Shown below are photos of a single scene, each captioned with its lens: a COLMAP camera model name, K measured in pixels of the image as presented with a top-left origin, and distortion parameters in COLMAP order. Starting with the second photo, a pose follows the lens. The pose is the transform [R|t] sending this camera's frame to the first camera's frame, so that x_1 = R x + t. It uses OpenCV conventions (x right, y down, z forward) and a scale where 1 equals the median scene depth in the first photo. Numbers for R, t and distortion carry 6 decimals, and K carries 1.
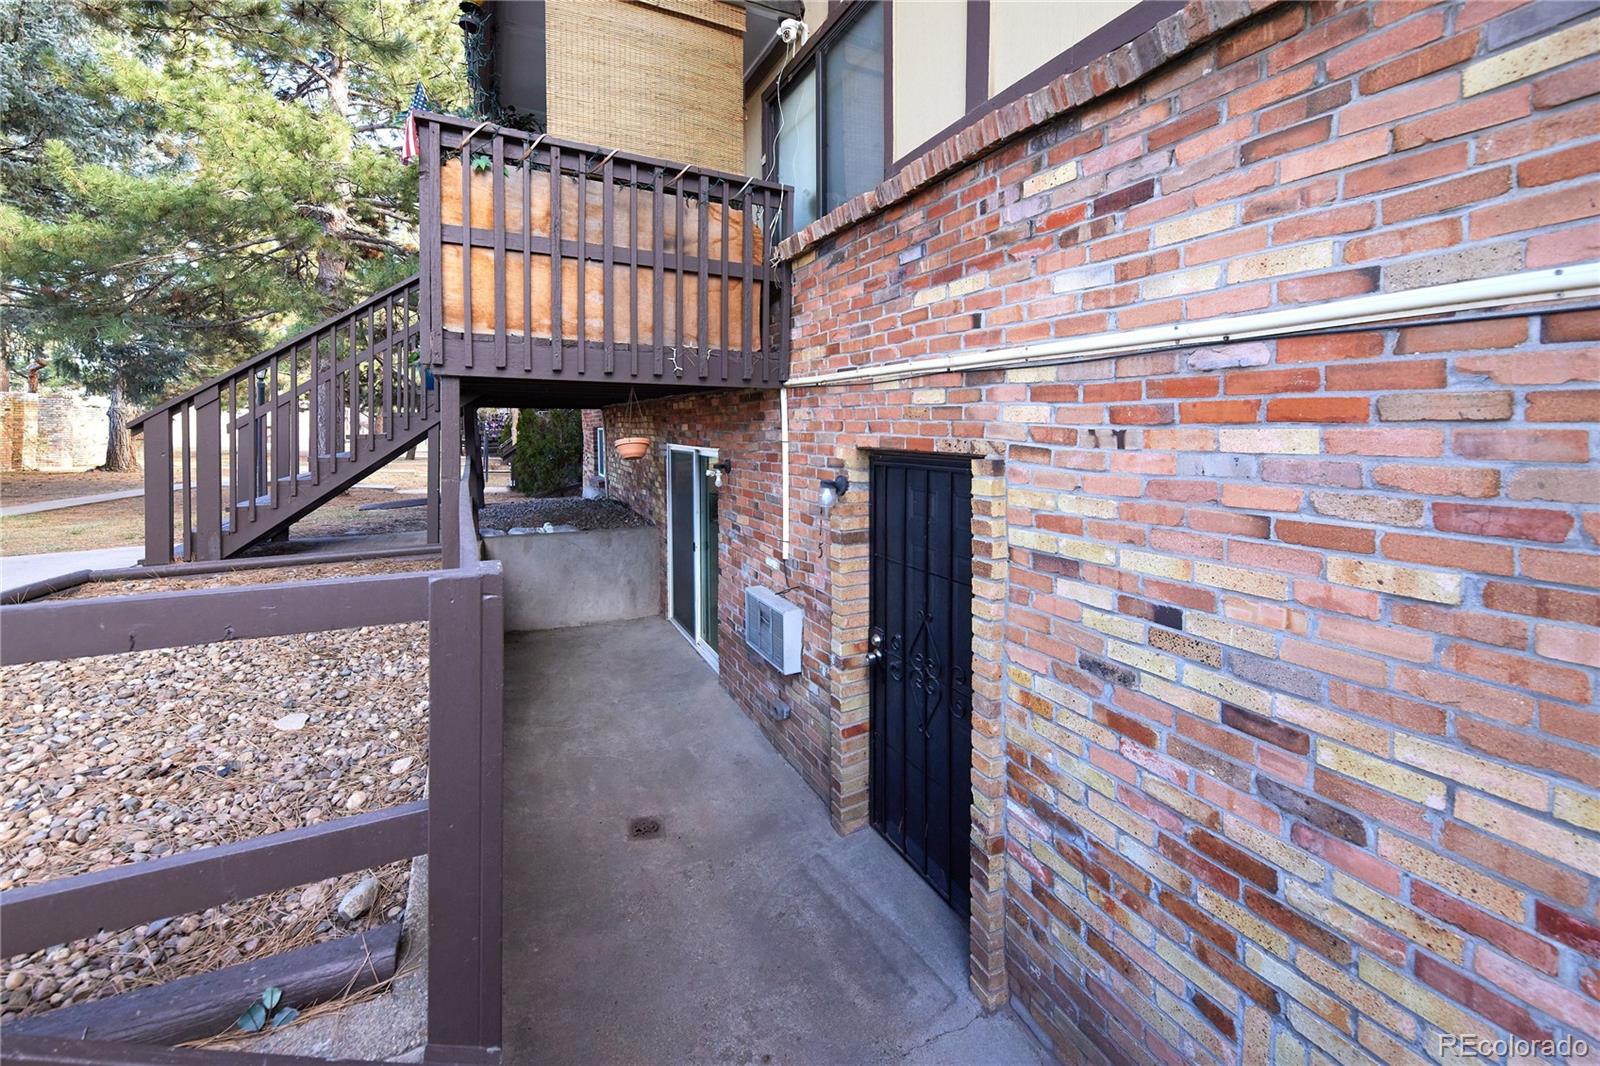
lens RADIAL K [[624.6, 0, 782.9], [0, 624.6, 440.3], [0, 0, 1]] dist [0.006904, -0.000094]
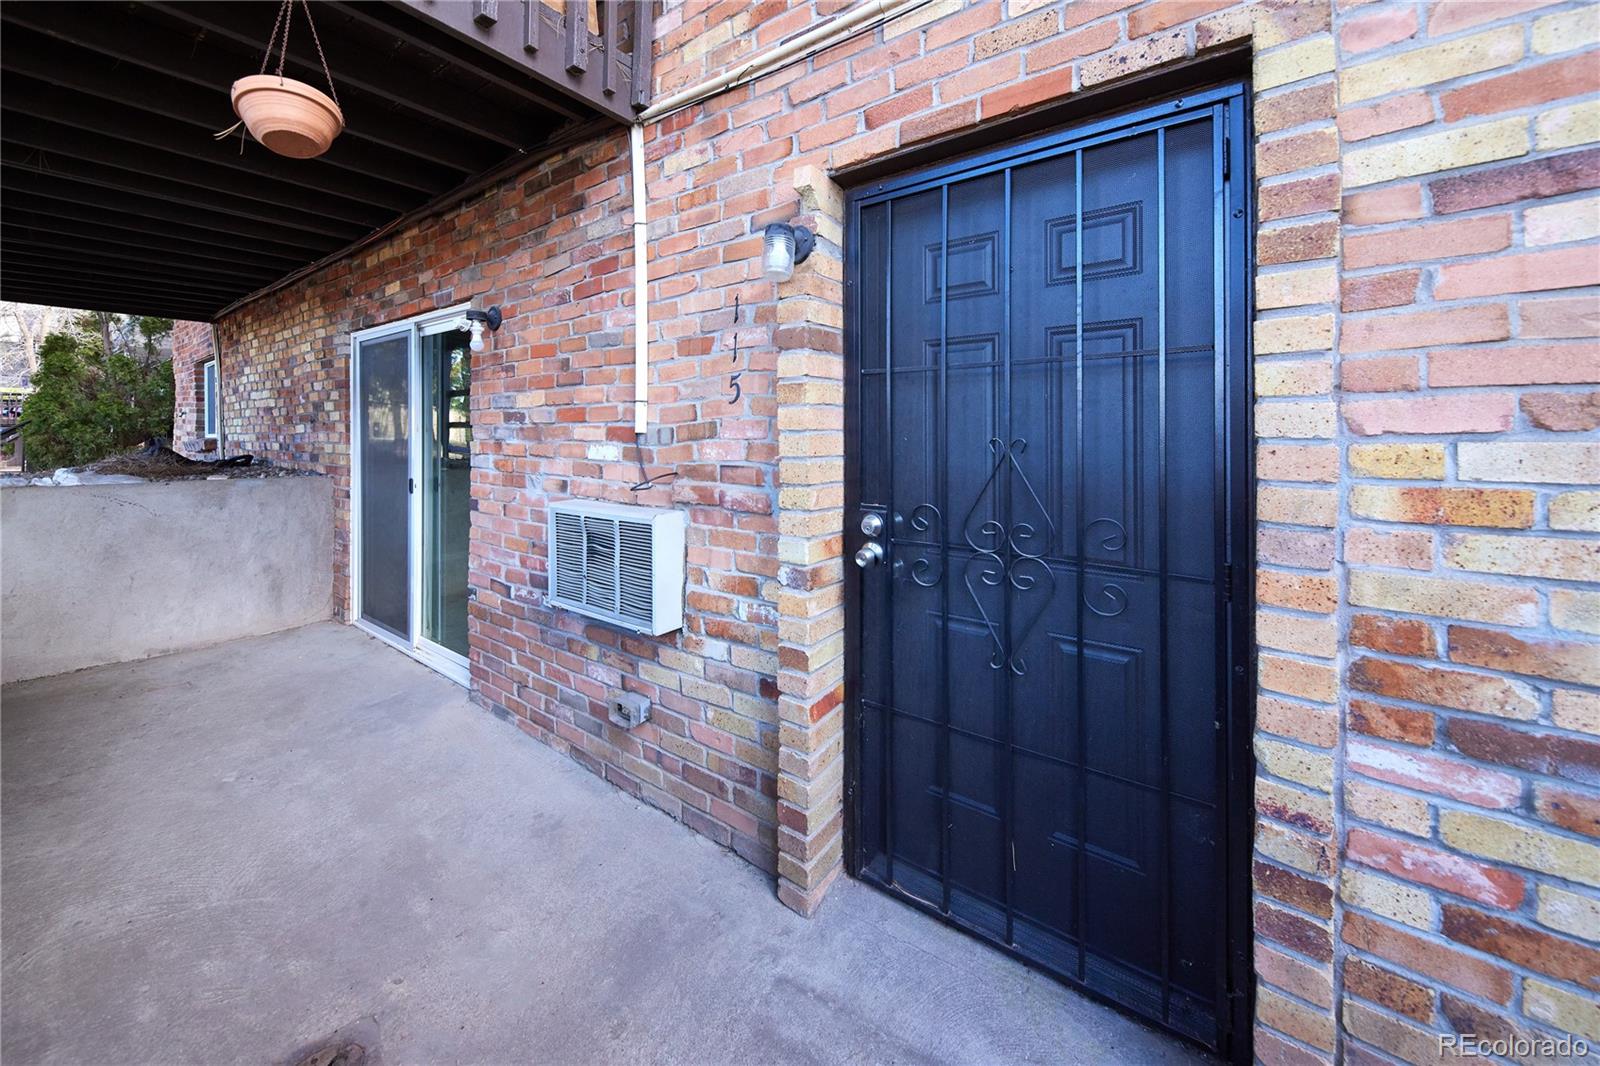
lens RADIAL K [[597.6, 0, 810.0], [0, 597.6, 432.1], [0, 0, 1]] dist [0.017824, -0.008613]
pose [[0.881147, 0.004841, 0.472818, -0.194686], [0.008444, 0.999627, -0.025972, 0.344134], [-0.472768, 0.026878, 0.880777, 0.771019]]
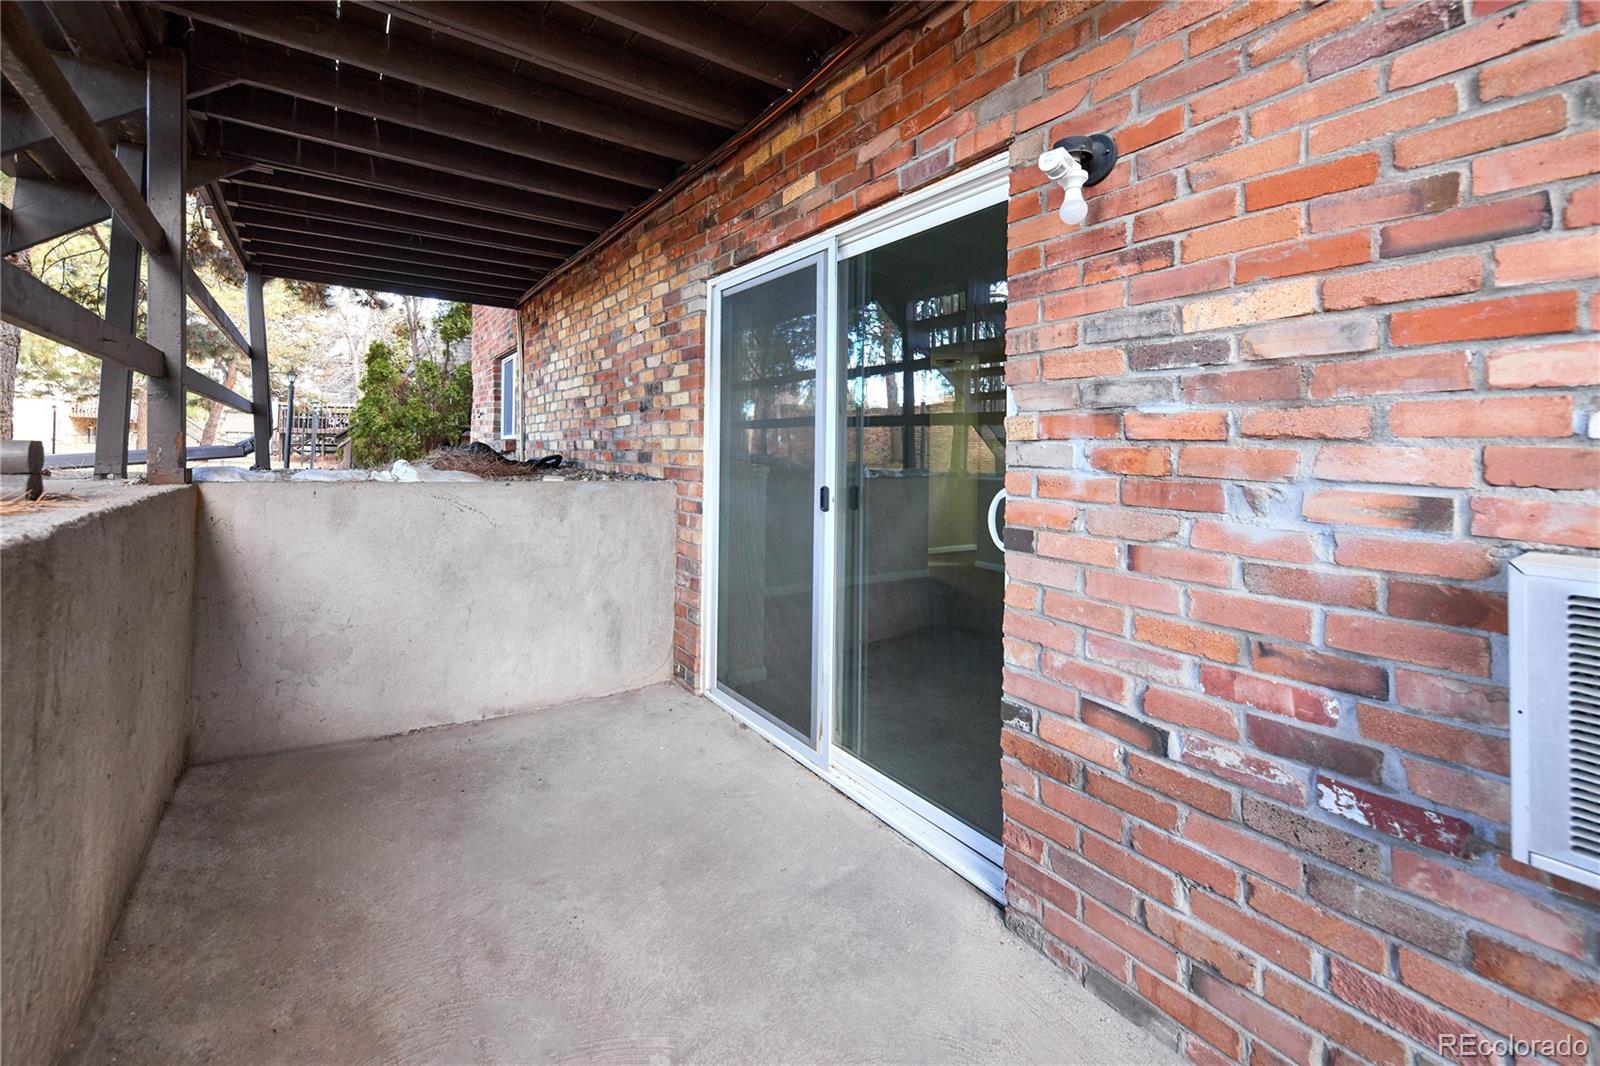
lens RADIAL K [[679.0, 0, 803.2], [0, 679.0, 434.8], [0, 0, 1]] dist [0.012551, -0.000281]
pose [[0.986650, 0.021650, 0.161407, -0.556329], [-0.013832, 0.998683, -0.049404, 0.382984], [-0.162264, 0.046512, 0.985651, 1.508851]]
